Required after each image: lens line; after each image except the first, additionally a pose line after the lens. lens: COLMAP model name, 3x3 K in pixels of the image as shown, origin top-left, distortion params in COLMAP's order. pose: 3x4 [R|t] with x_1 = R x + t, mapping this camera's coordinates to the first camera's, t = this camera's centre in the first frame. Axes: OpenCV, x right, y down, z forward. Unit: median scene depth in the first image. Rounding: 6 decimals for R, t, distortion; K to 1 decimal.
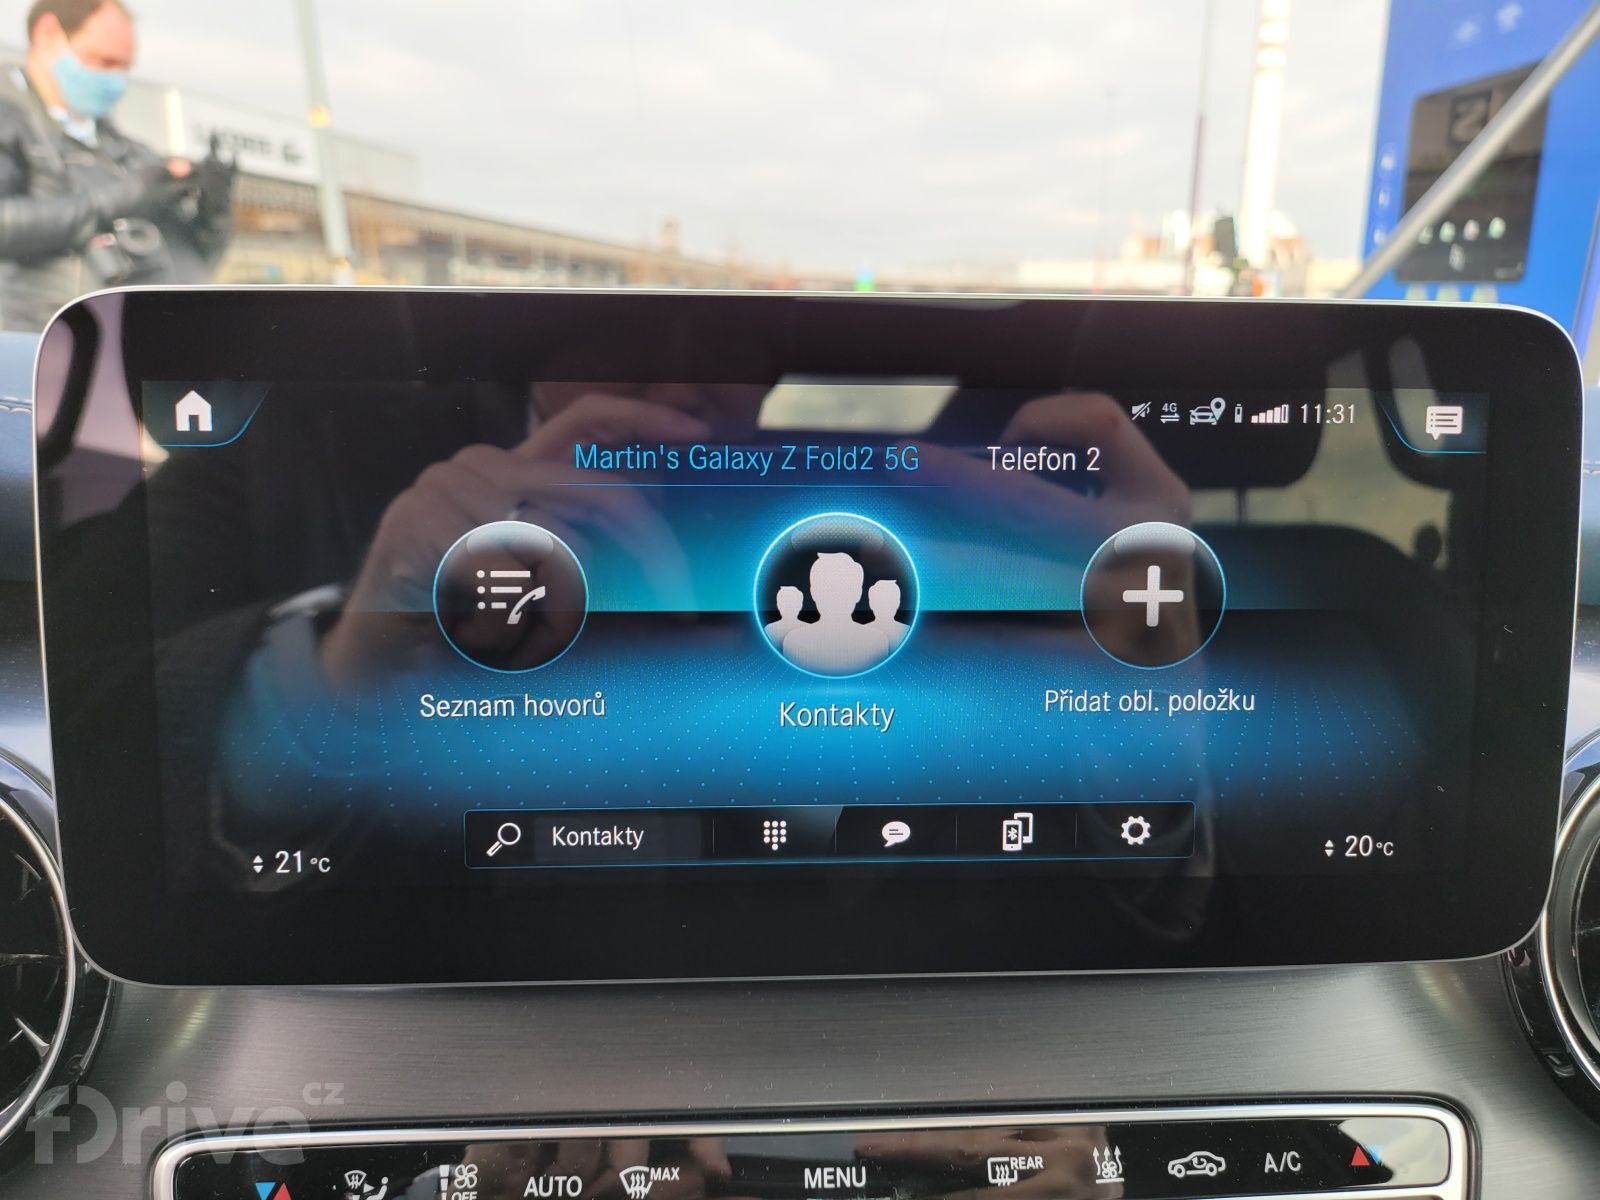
lens RADIAL K [[1176.9, 0, 812.4], [0, 1176.9, 589.0], [0, 0, 1]] dist [0.005537, -0.039786]
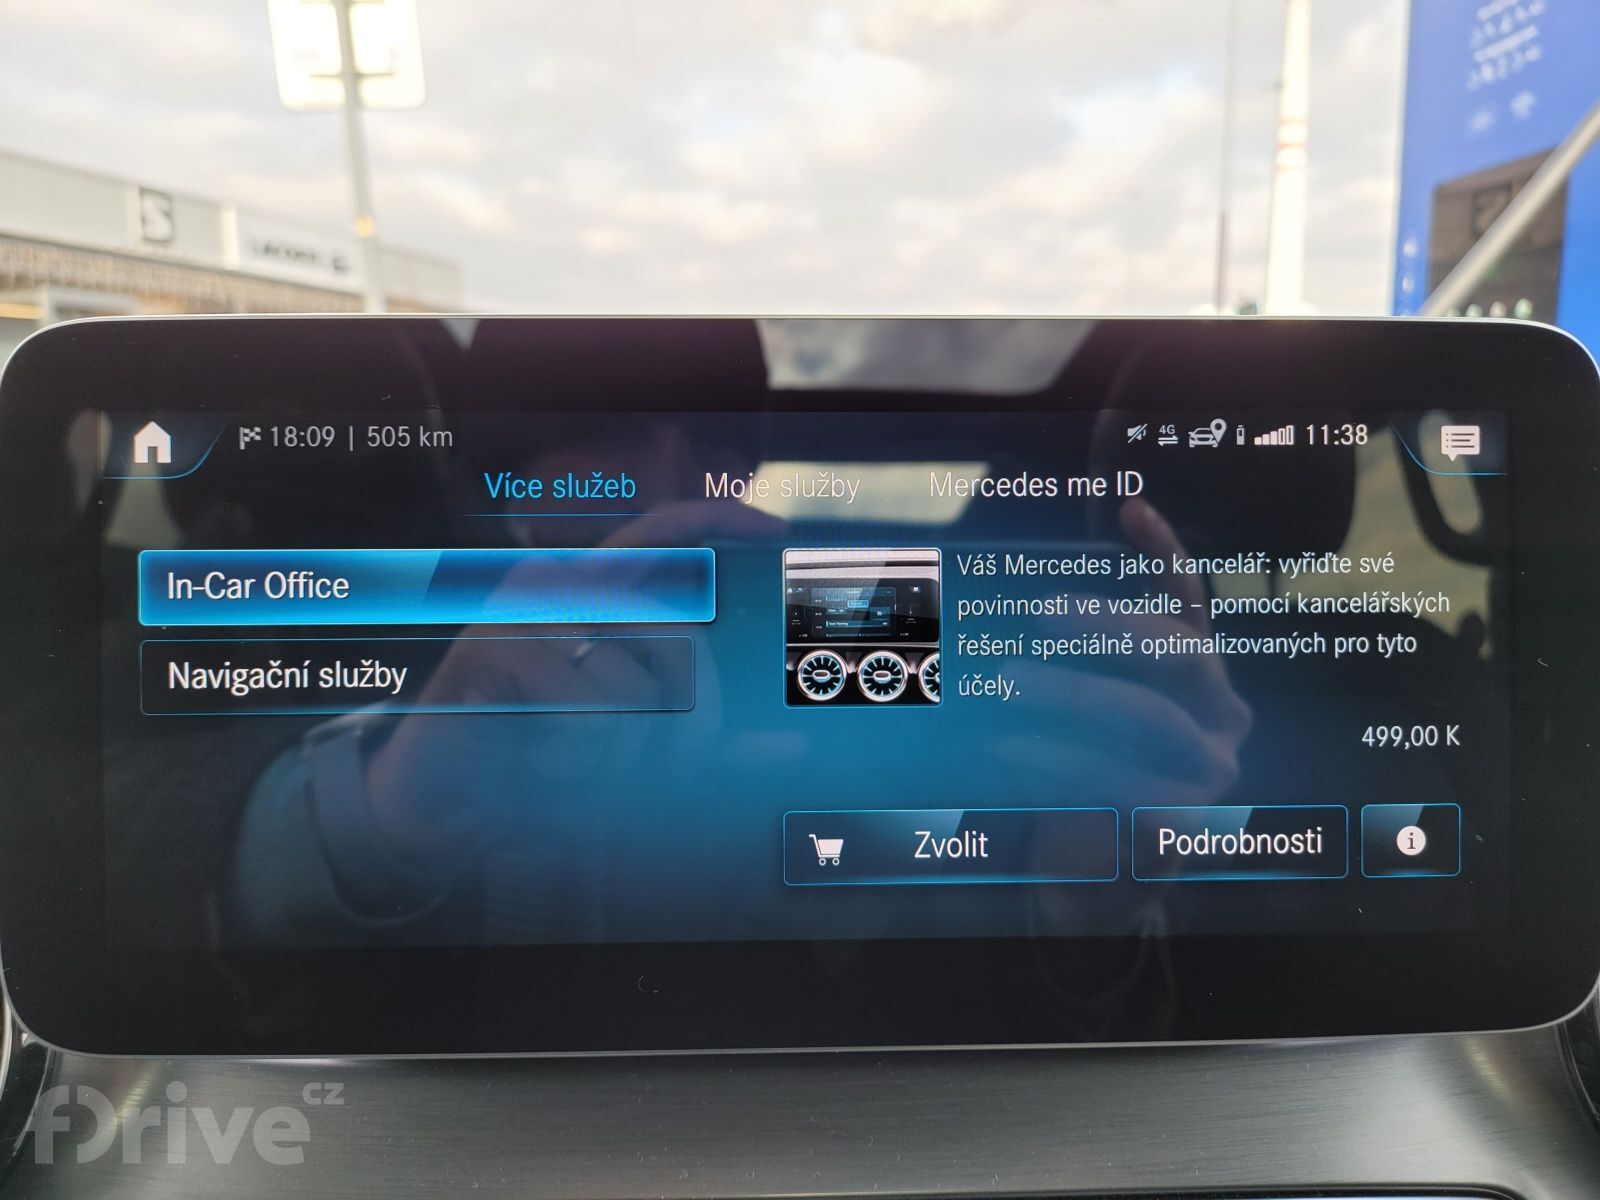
lens RADIAL K [[1182.8, 0, 815.6], [0, 1182.8, 573.6], [0, 0, 1]] dist [-0.009455, -0.025030]
pose [[0.999581, -0.009231, -0.027428, 0.043279], [0.006601, 0.995505, -0.094478, 0.047629], [0.028177, 0.094258, 0.995149, 0.052357]]
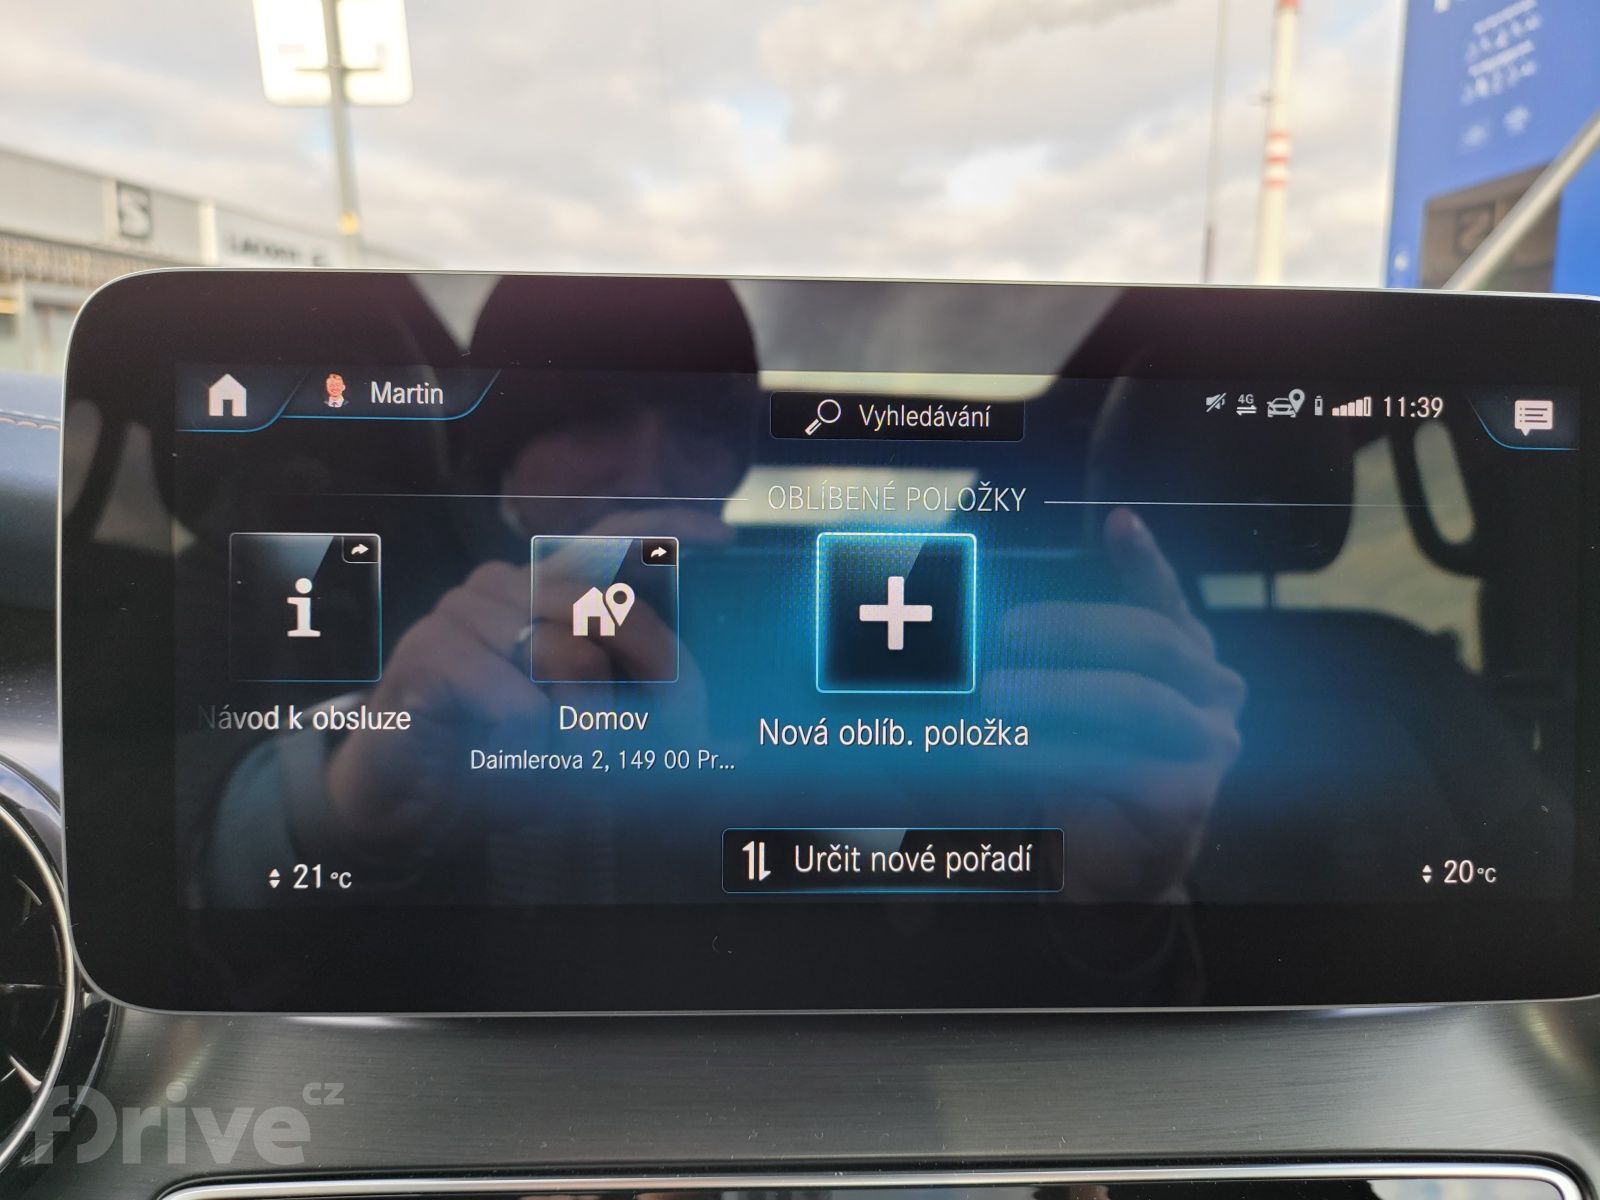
lens RADIAL K [[1182.5, 0, 809.1], [0, 1182.5, 602.1], [0, 0, 1]] dist [-0.005413, -0.031591]
pose [[0.999896, 0.004029, -0.013855, -0.034362], [-0.005110, 0.996872, -0.078870, 0.083052], [0.013494, 0.078932, 0.996789, 0.054677]]
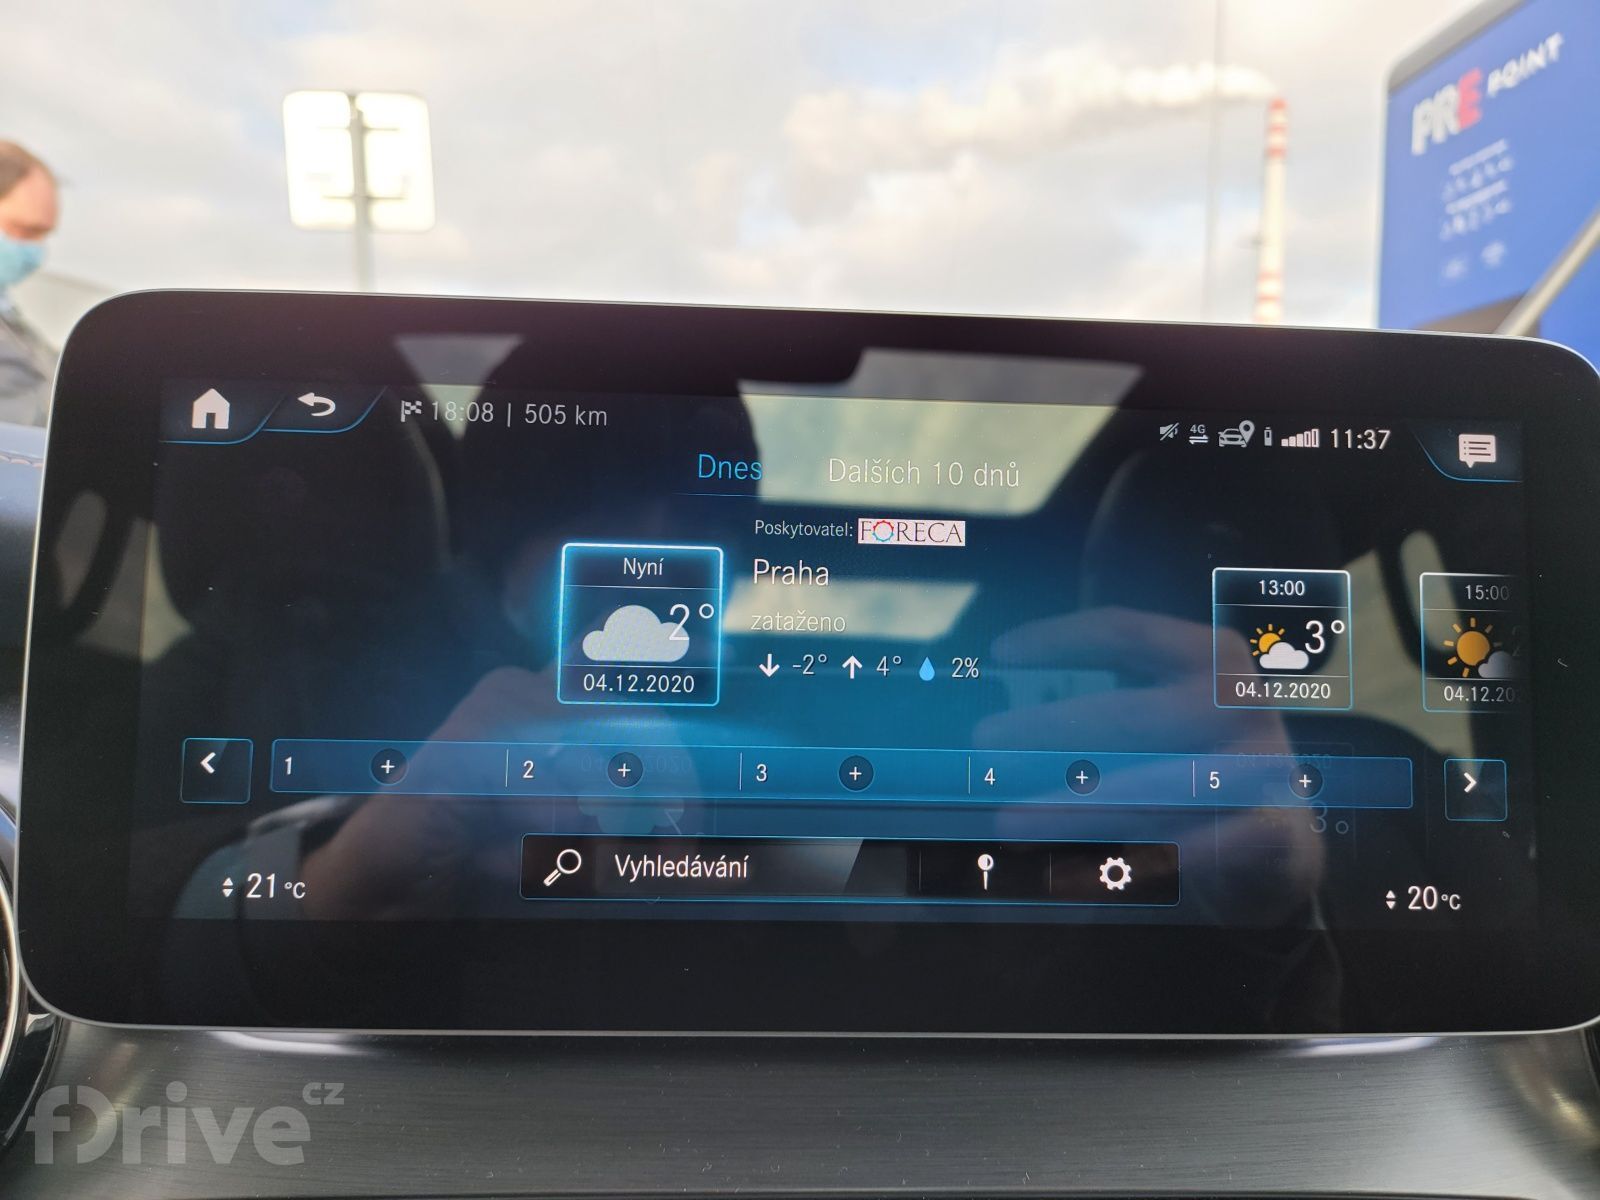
lens RADIAL K [[1178.5, 0, 823.2], [0, 1178.5, 603.6], [0, 0, 1]] dist [-0.002275, -0.032907]
pose [[0.999871, 0.014393, -0.007091, -0.001194], [-0.015439, 0.983352, -0.181056, 0.166050], [0.004367, 0.181142, 0.983447, 0.052911]]
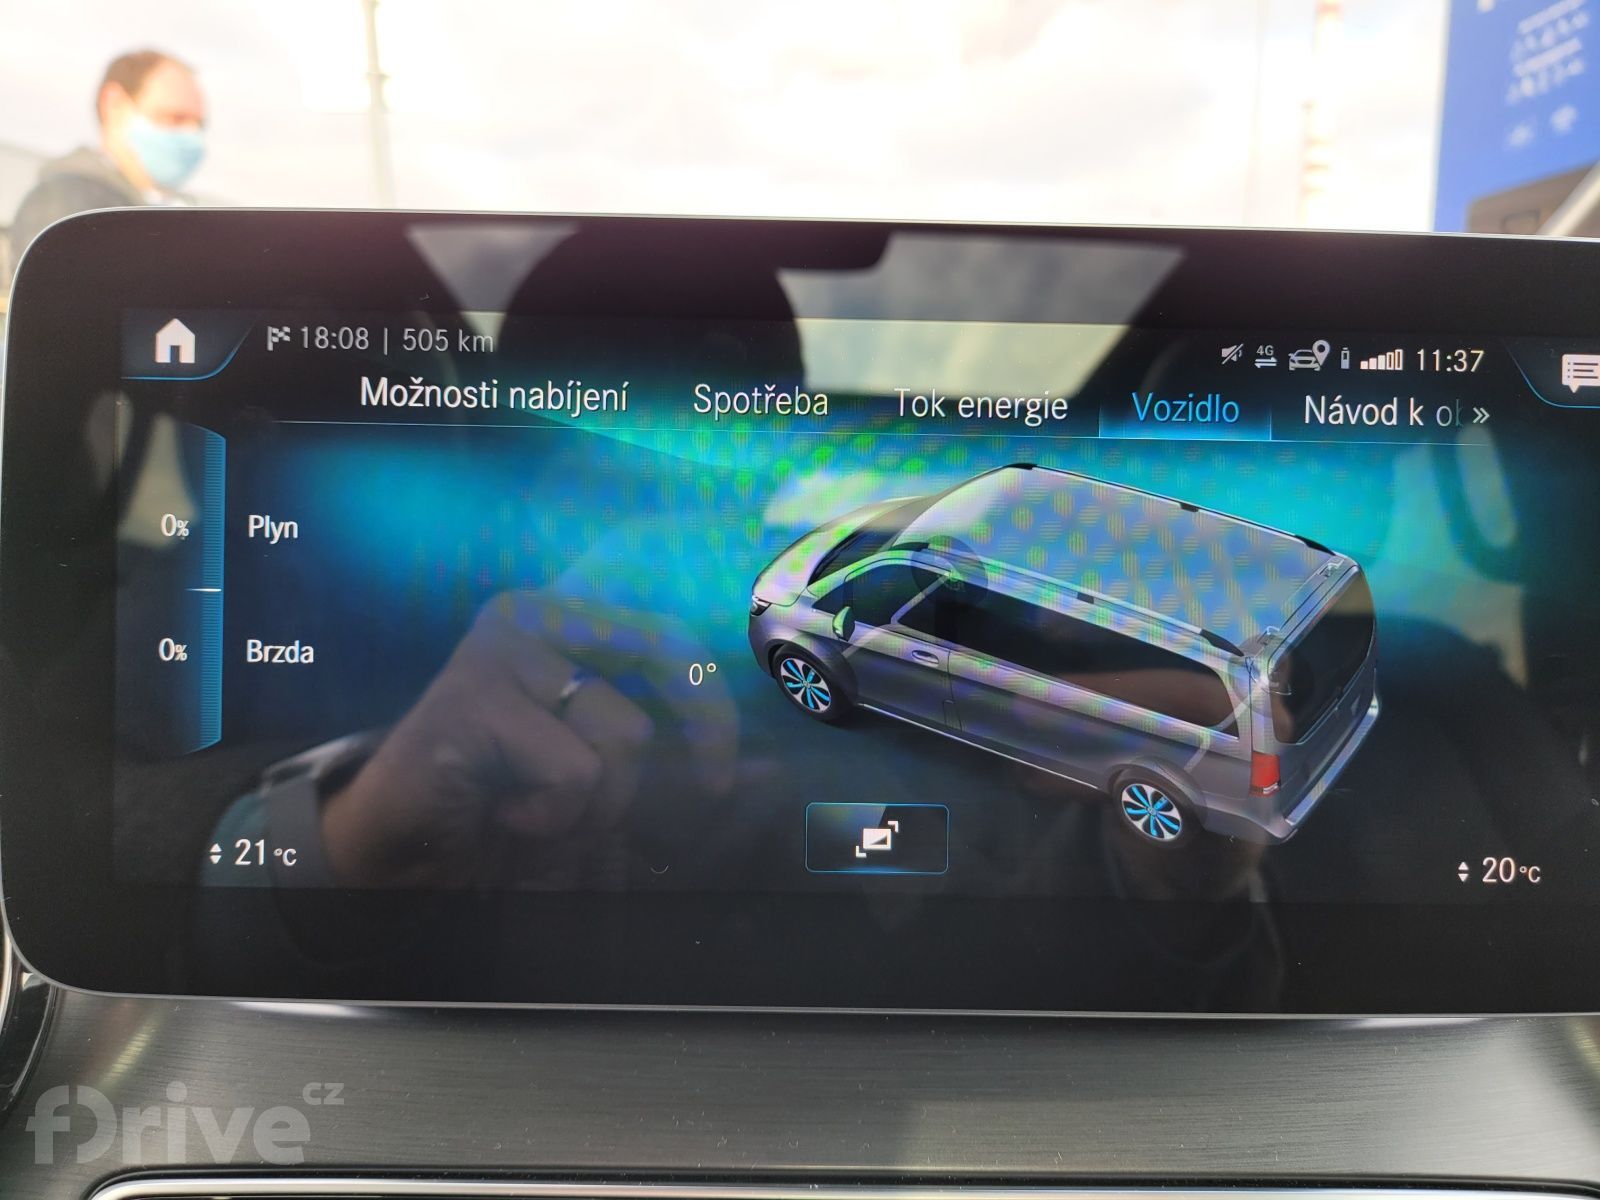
lens RADIAL K [[1186.0, 0, 800.9], [0, 1186.0, 594.5], [0, 0, 1]] dist [-0.021385, -0.013261]
pose [[0.998750, 0.013850, -0.048027, 0.003247], [-0.018208, 0.995636, -0.091534, 0.108409], [0.046550, 0.092294, 0.994643, 0.123026]]
